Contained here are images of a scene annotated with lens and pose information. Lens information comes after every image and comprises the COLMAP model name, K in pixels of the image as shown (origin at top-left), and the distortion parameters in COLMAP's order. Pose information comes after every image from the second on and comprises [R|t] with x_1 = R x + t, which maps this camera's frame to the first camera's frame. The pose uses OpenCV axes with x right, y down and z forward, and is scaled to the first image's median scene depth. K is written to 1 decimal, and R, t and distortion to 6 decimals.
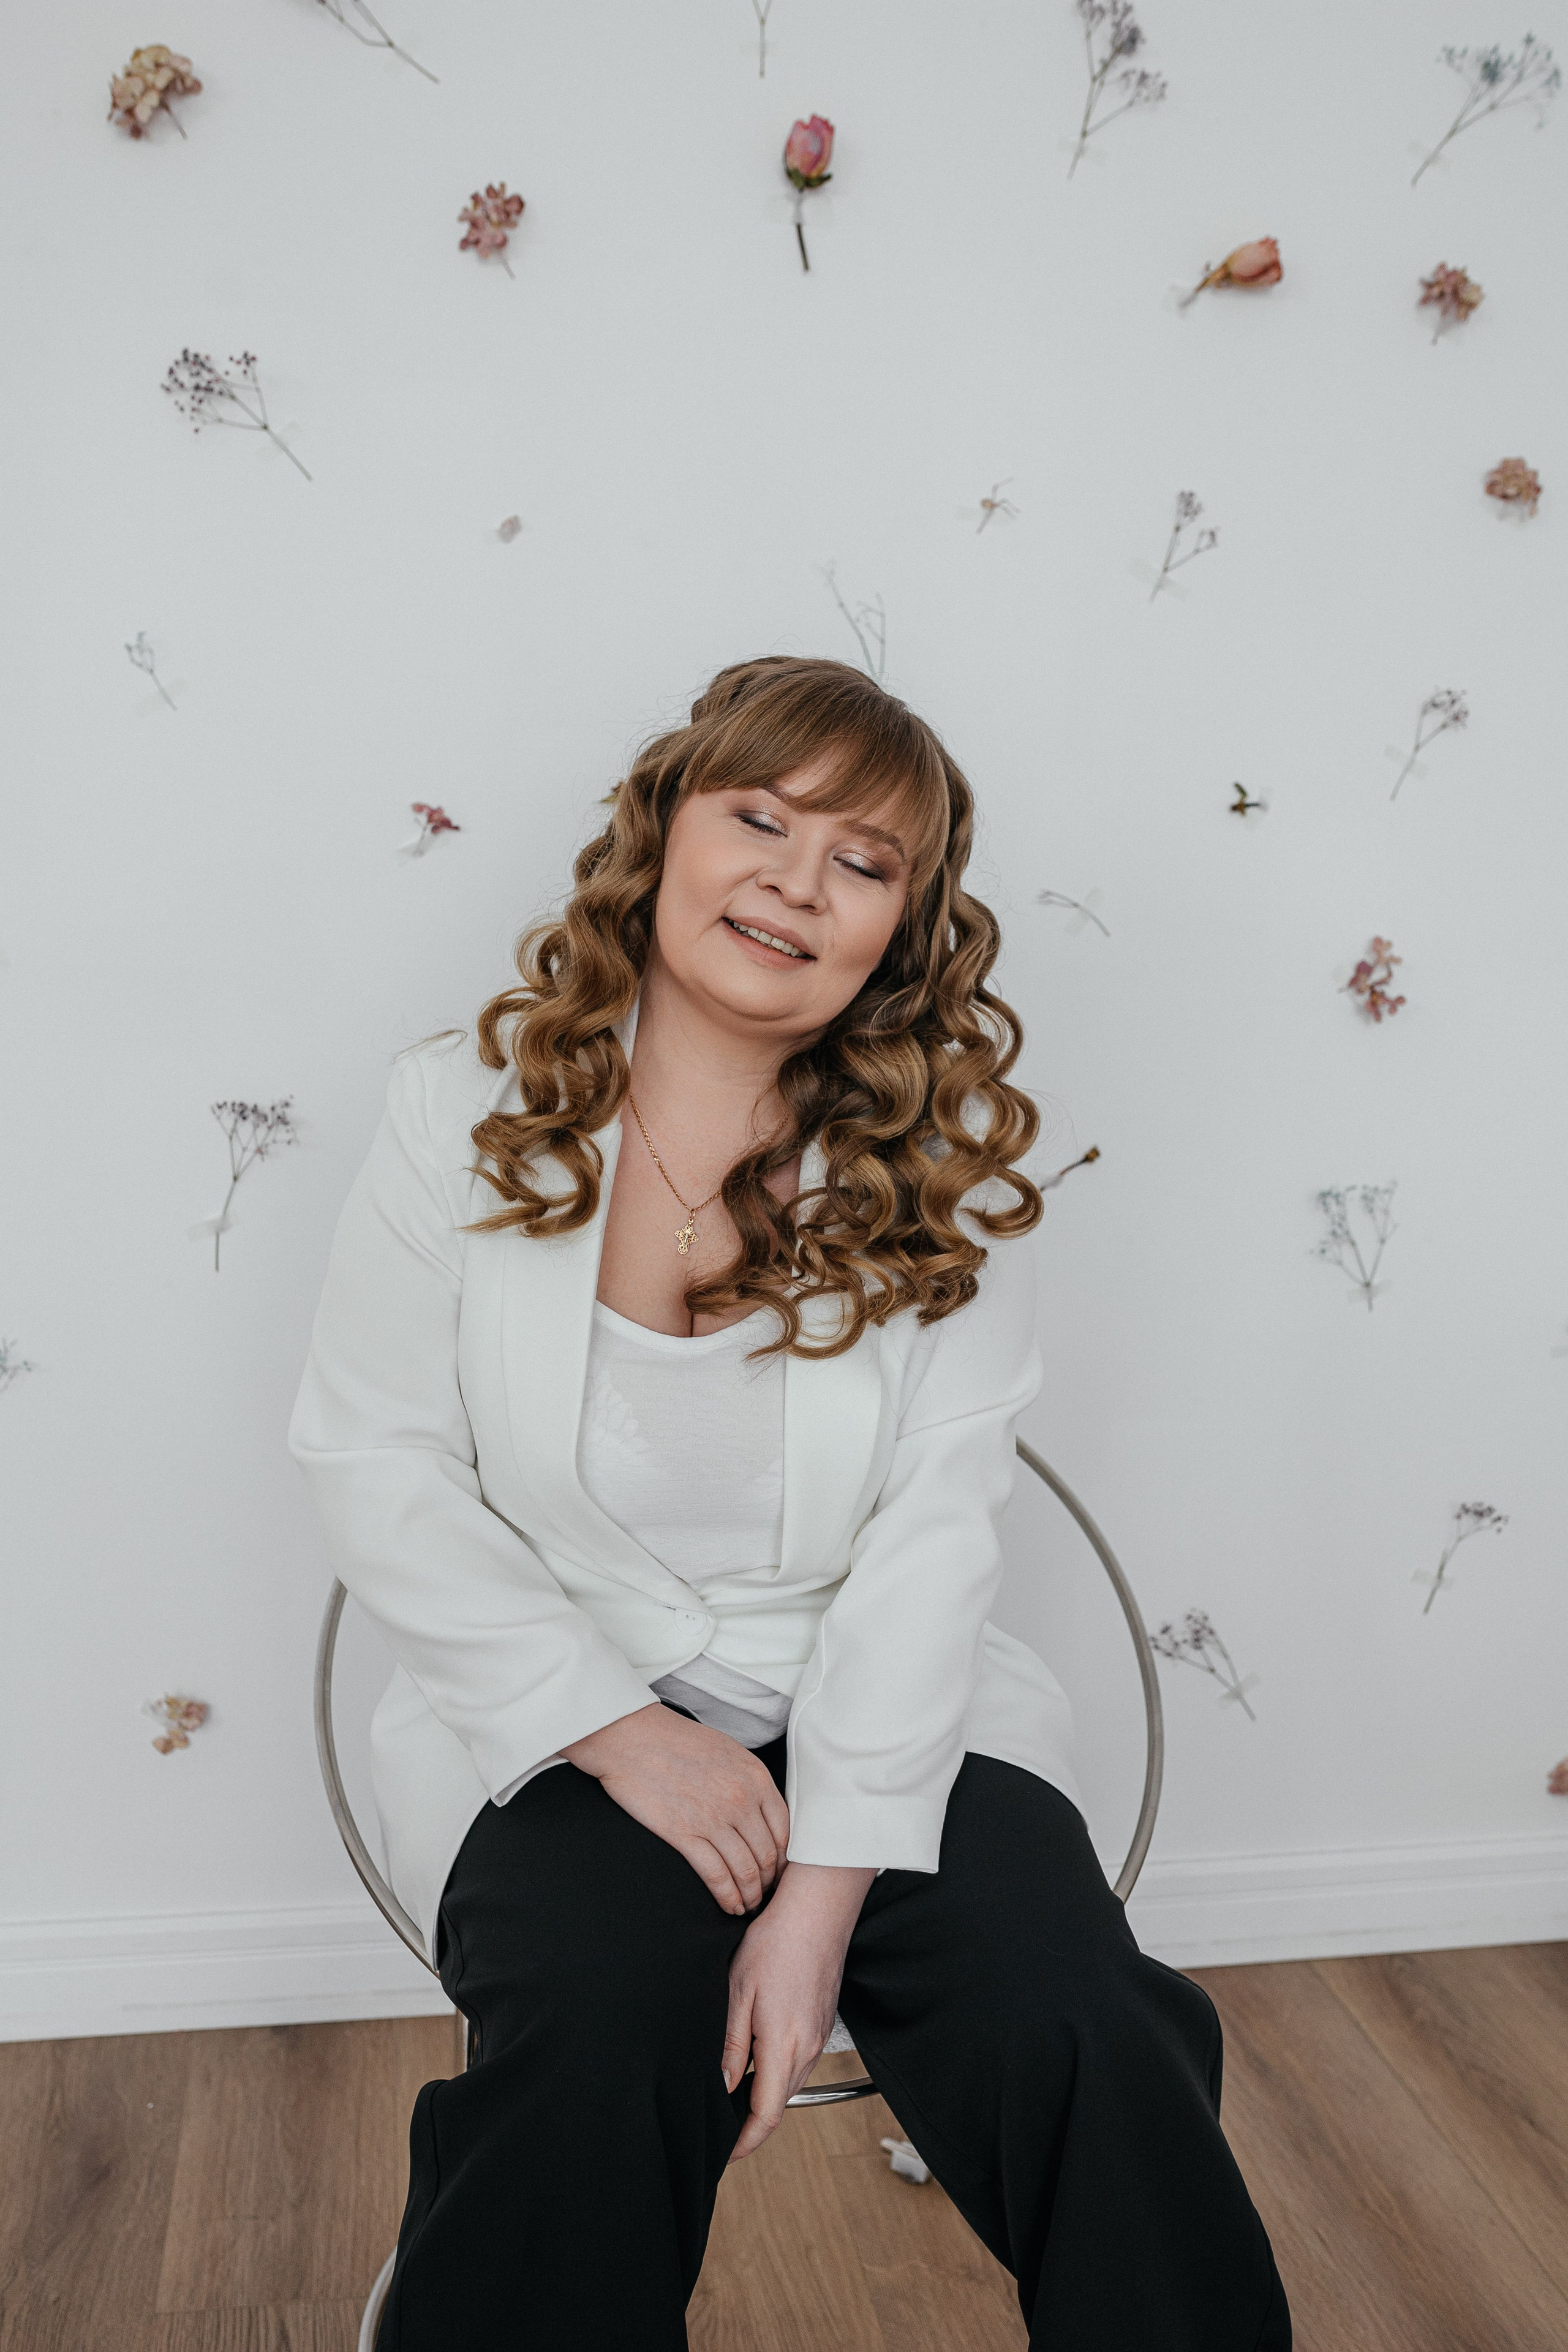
lens RADIAL K [[2252.1, 0, 781.6], [0, 2252.1, 1169.3], [0, 0, 1]] dist [-0.061053, 0.085234]
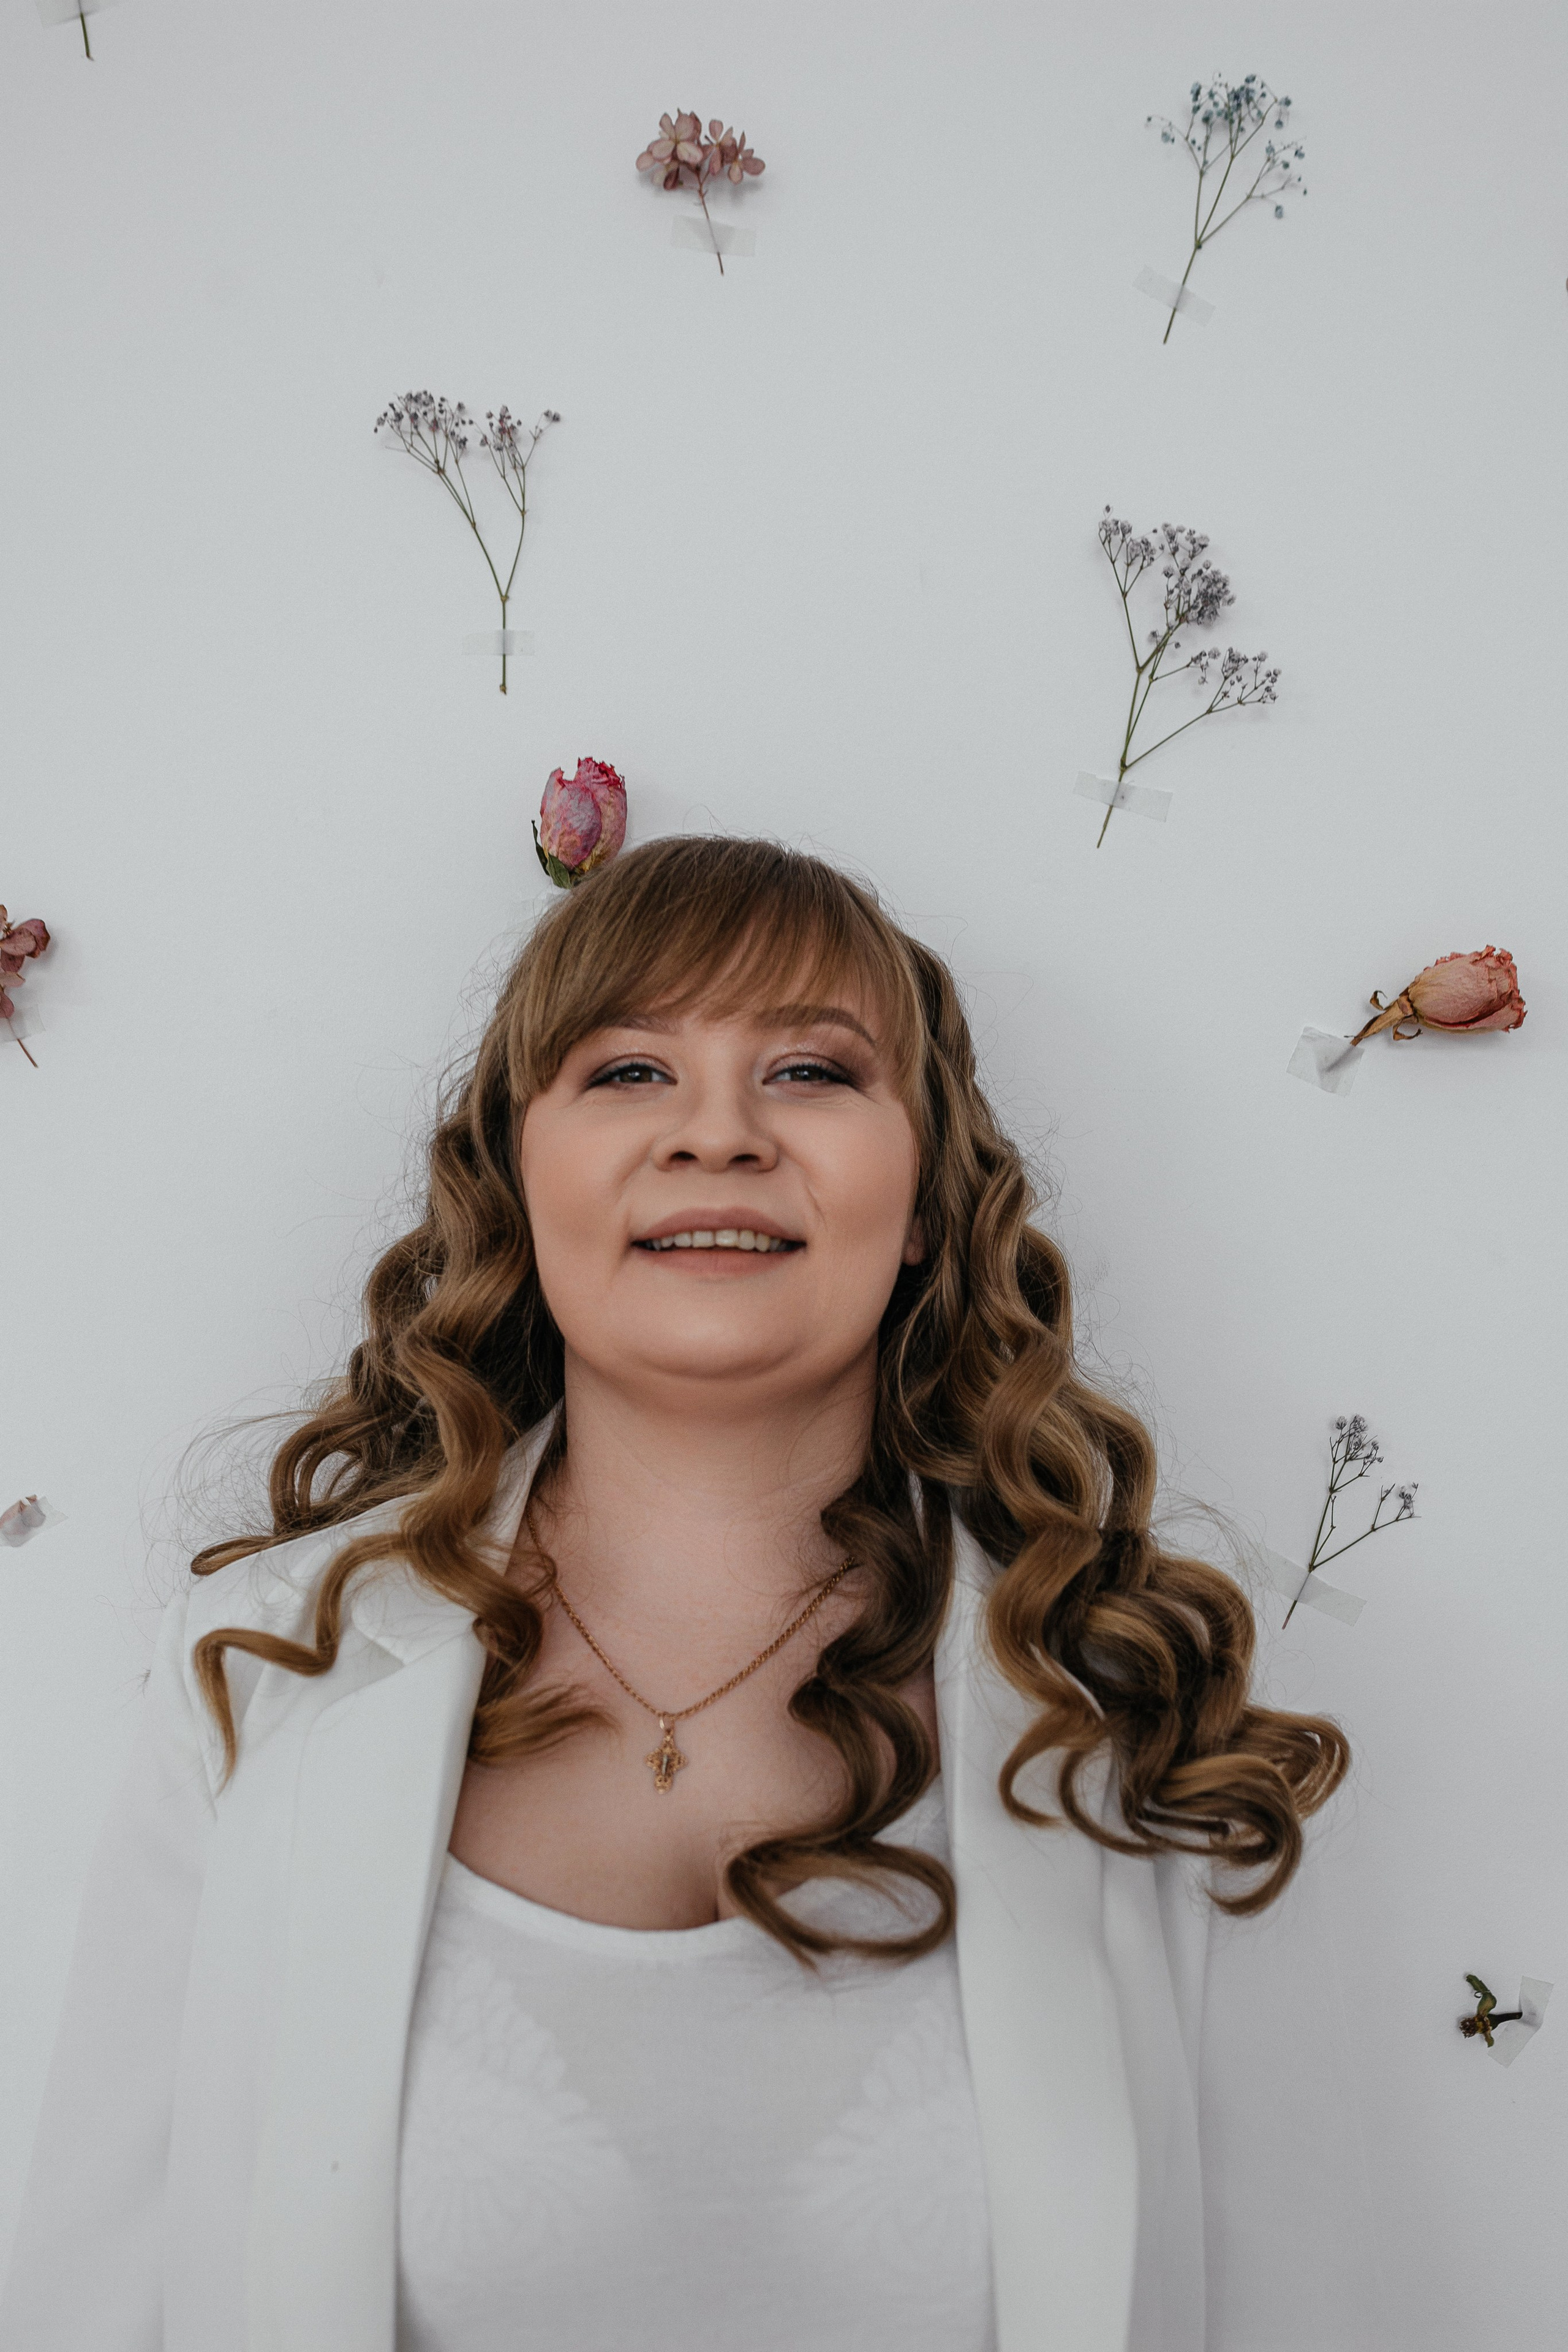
lens RADIAL K [[2252.1, 0, 781.6], [0, 2252.1, 1169.3], [0, 0, 1]] dist [-0.061053, 0.085234]
pose [[0.990878, -0.006725, -0.134594, 0.125221], [-0.019617, 0.980917, -0.193433, -0.264110], [0.133326, 0.194309, 0.971838, 0.487494]]
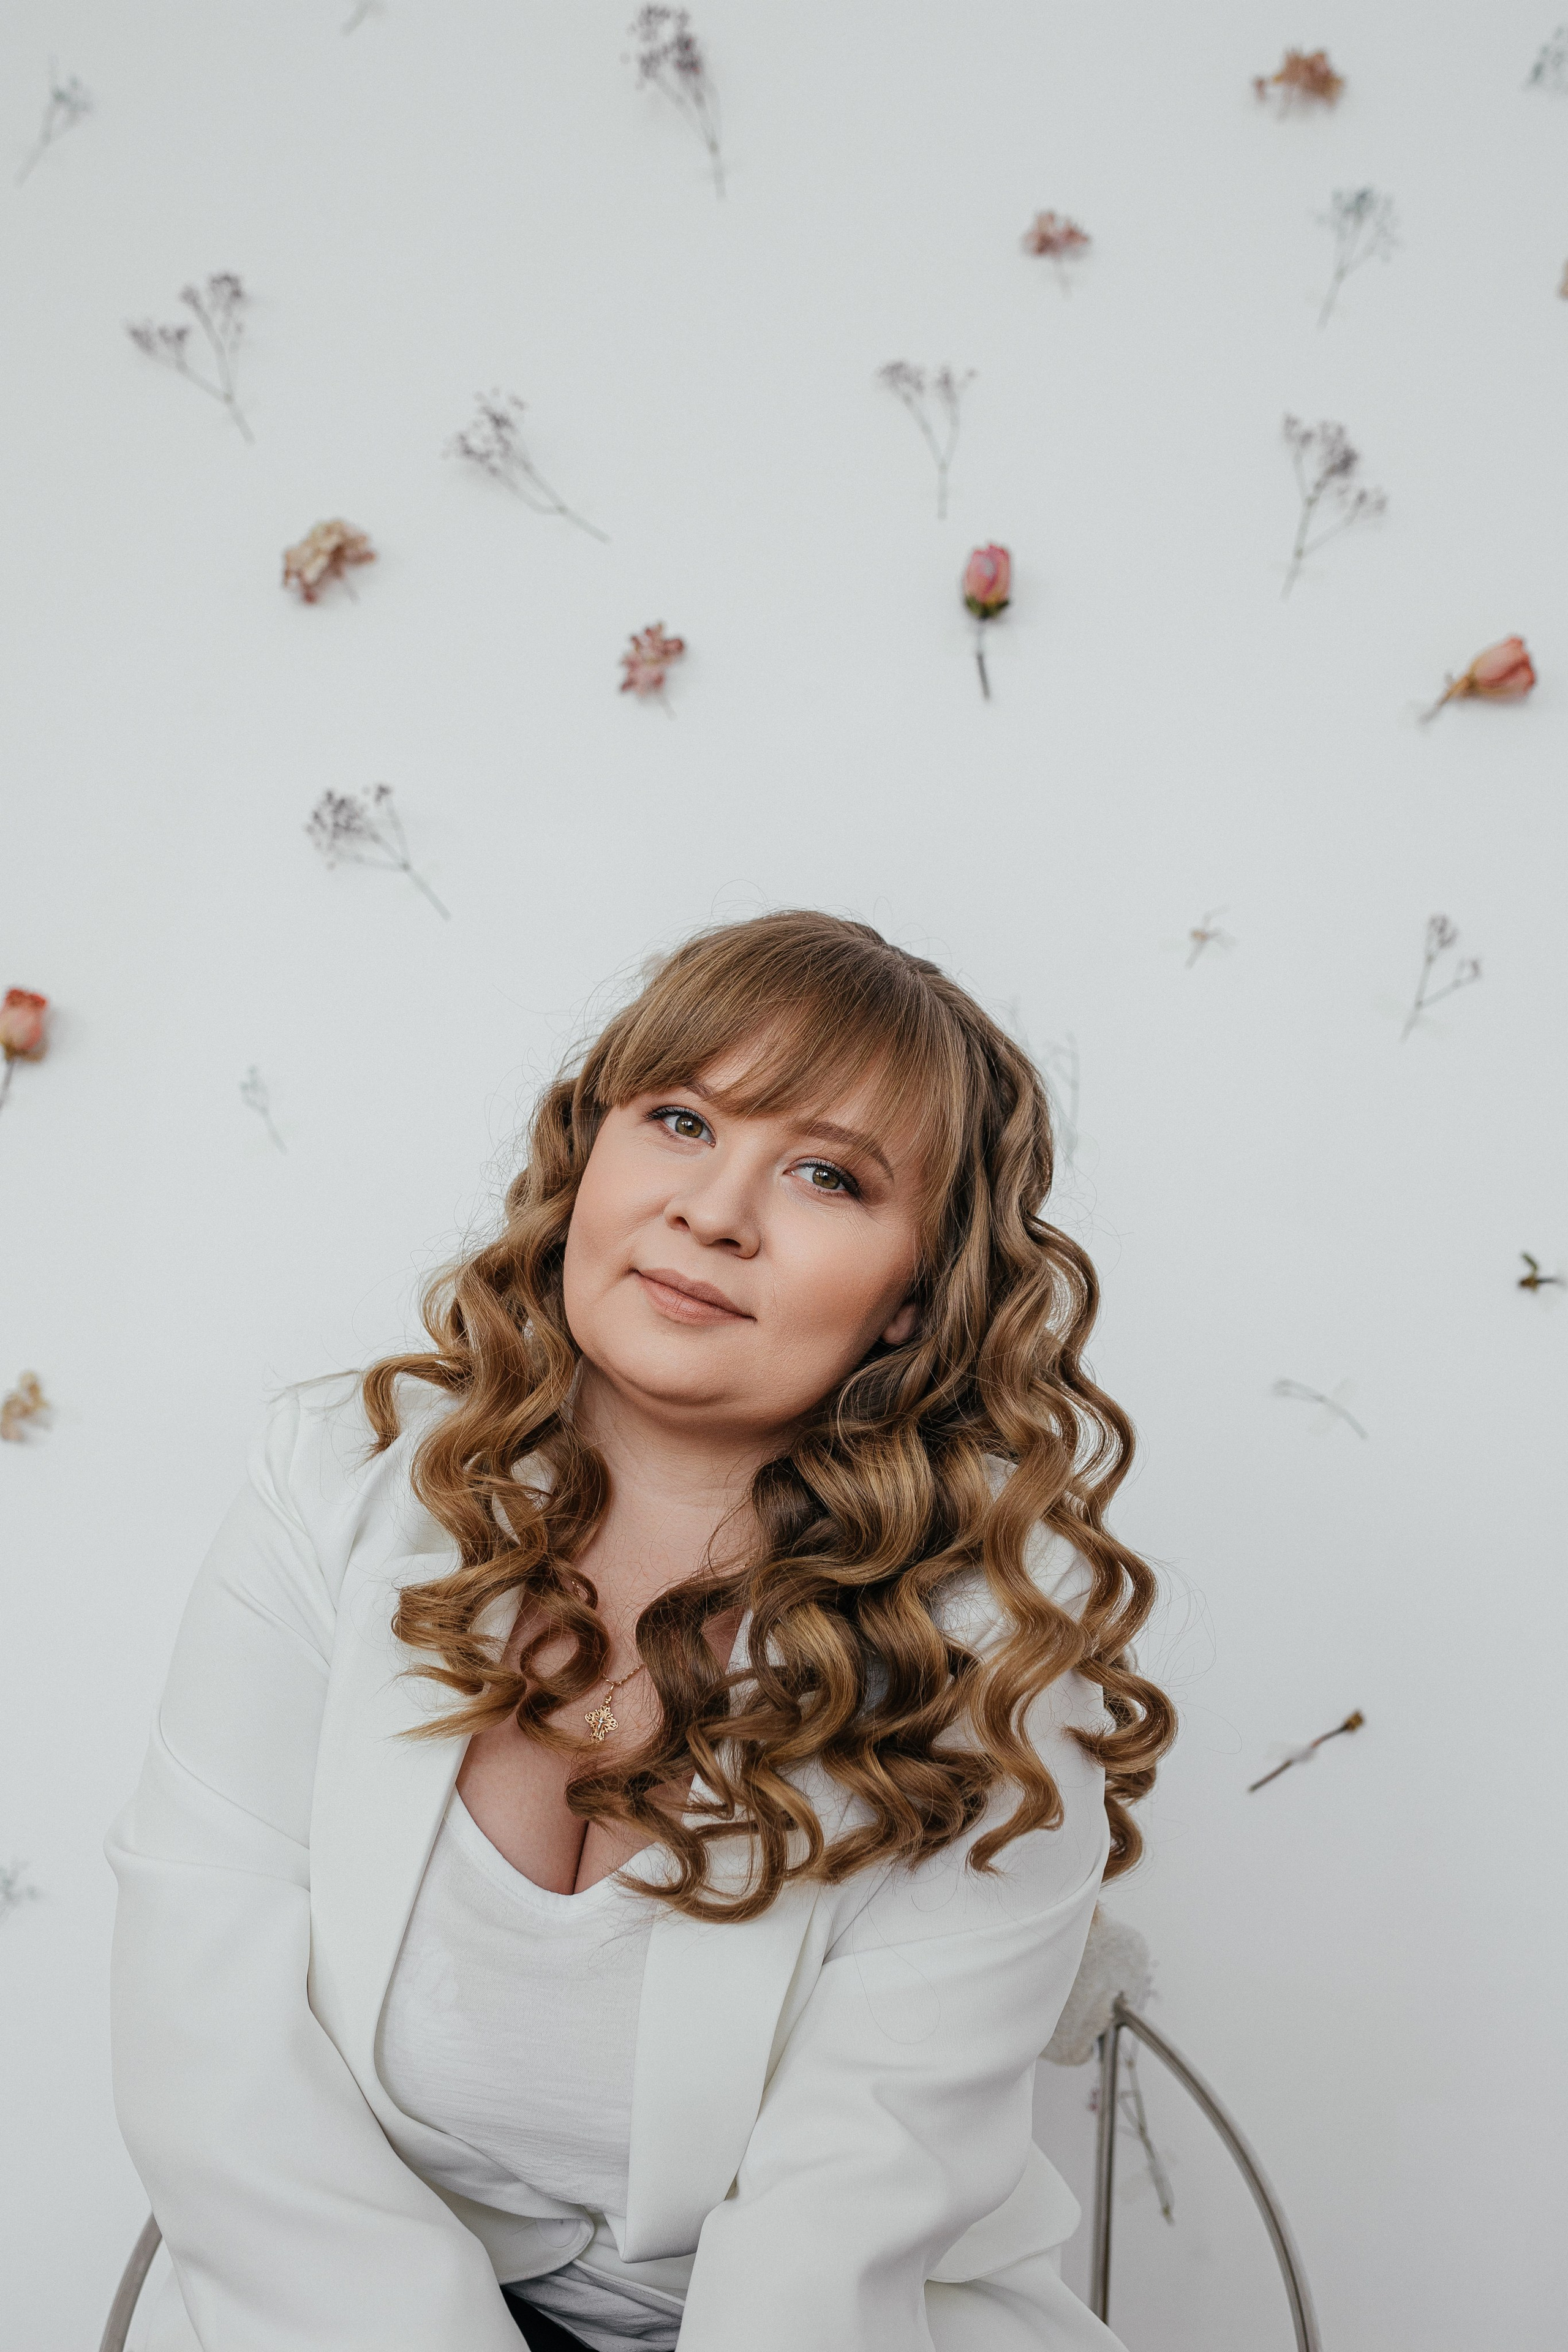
lens RADIAL K [[2286.6, 0, 784.0], [0, 2286.6, 1176.0], [0, 0, 1]] dist [-0.065292, 0.093066]
pose [[0.968093, -0.017303, -0.249993, 0.158608], [-0.073310, 0.934412, -0.348568, 0.113206], [0.239627, 0.355773, 0.903329, 0.197317]]
